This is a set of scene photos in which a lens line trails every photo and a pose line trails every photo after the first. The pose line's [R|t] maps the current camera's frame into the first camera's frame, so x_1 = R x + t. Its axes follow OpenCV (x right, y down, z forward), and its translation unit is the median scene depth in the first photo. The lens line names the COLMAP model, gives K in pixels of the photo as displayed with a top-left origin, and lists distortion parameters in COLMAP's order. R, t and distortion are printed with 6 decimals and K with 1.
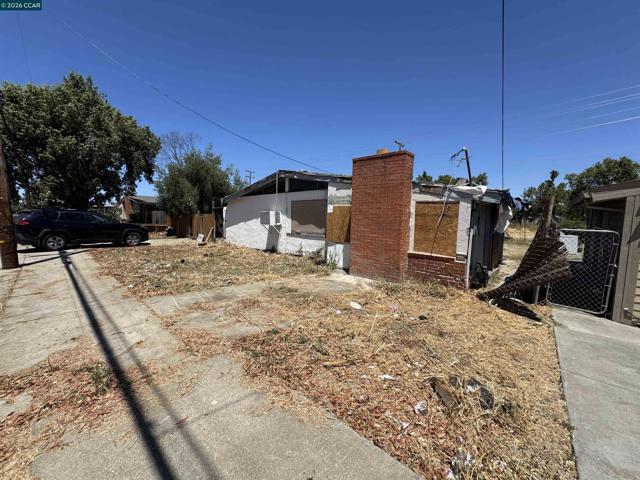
lens RADIAL K [[254.9, 0, 322.6], [0, 254.9, 242.3], [0, 0, 1]] dist [-0.001538, 0.000411]
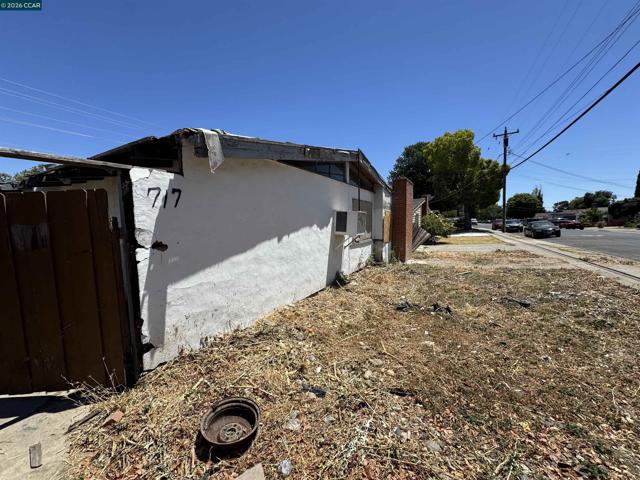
lens RADIAL K [[254.9, 0, 318.9], [0, 254.9, 243.0], [0, 0, 1]] dist [-0.001538, 0.000411]
pose [[-0.244359, -0.099104, 0.964607, -0.807097], [0.092268, 0.987874, 0.124869, -0.139368], [-0.965285, 0.119515, -0.232252, 1.292415]]
